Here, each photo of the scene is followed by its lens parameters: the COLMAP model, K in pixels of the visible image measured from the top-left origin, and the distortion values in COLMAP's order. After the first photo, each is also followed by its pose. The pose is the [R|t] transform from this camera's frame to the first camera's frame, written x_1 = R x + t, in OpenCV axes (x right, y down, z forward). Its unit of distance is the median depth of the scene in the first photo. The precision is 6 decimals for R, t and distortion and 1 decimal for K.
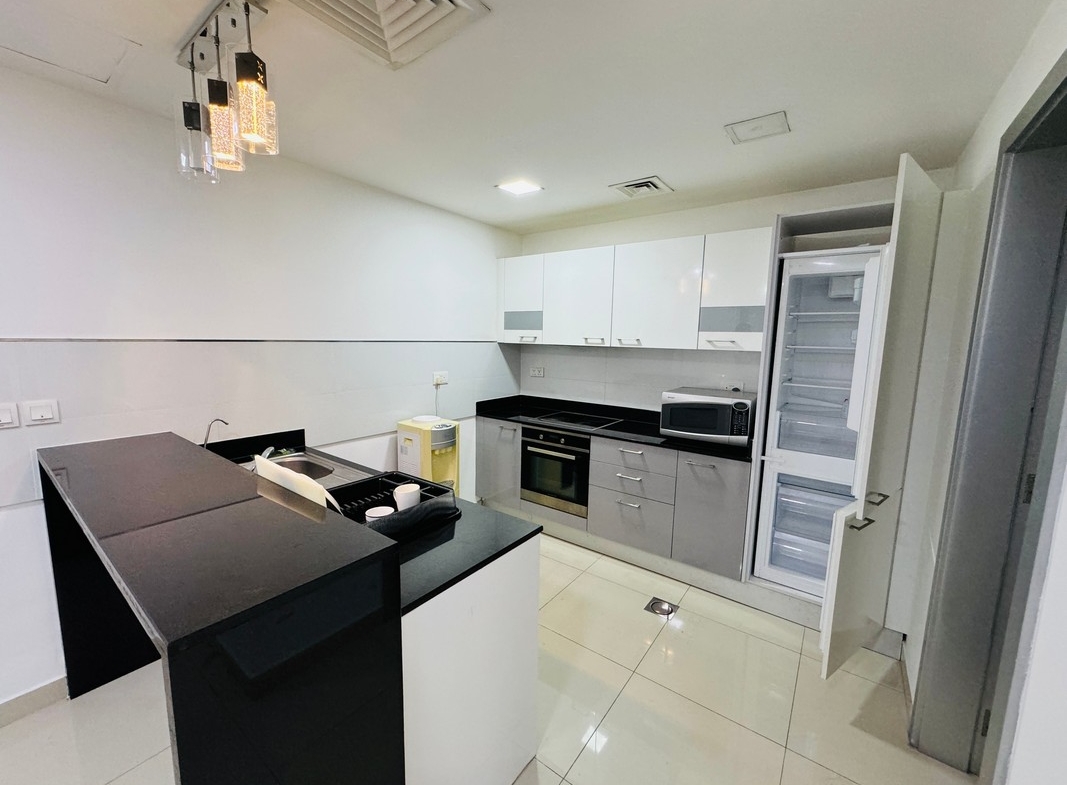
lens RADIAL K [[424.6, 0, 531.3], [0, 424.6, 393.3], [0, 0, 1]] dist [-0.003141, -0.000304]
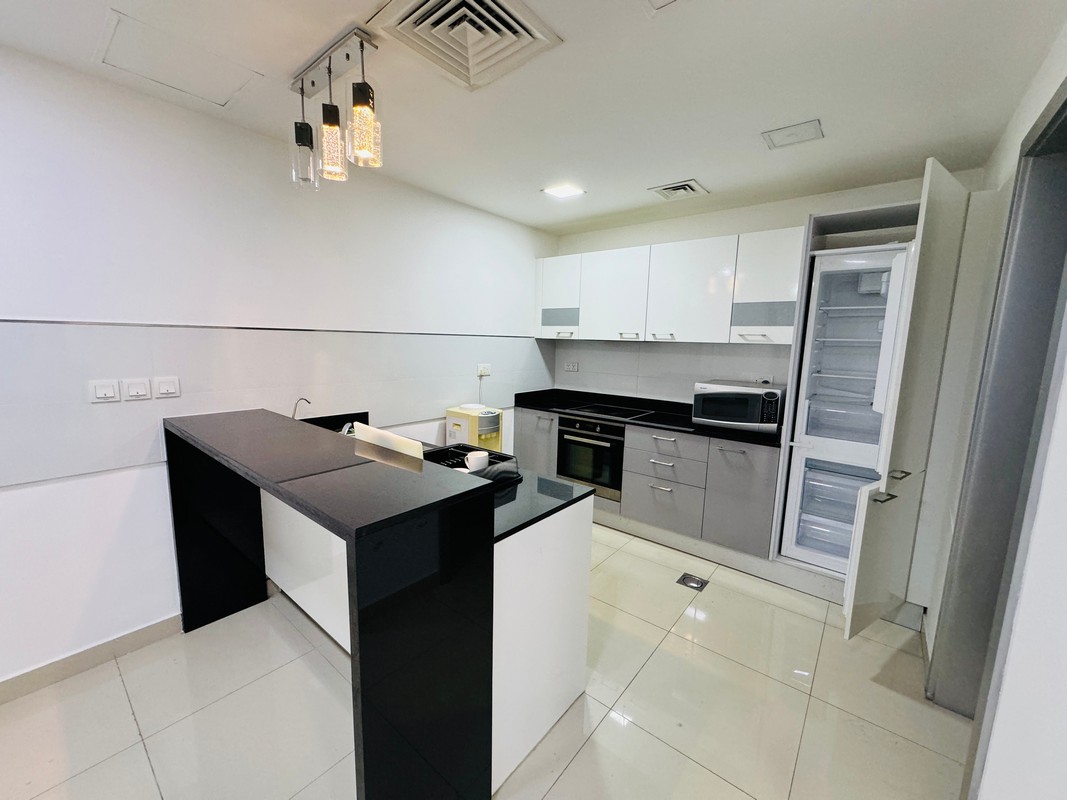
lens RADIAL K [[425.7, 0, 531.1], [0, 425.7, 400.5], [0, 0, 1]] dist [-0.004659, 0.000642]
pose [[0.998937, 0.011820, -0.044554, -0.060346], [-0.011412, 0.999891, 0.009379, 0.039935], [0.044660, -0.008860, 0.998963, -0.093395]]
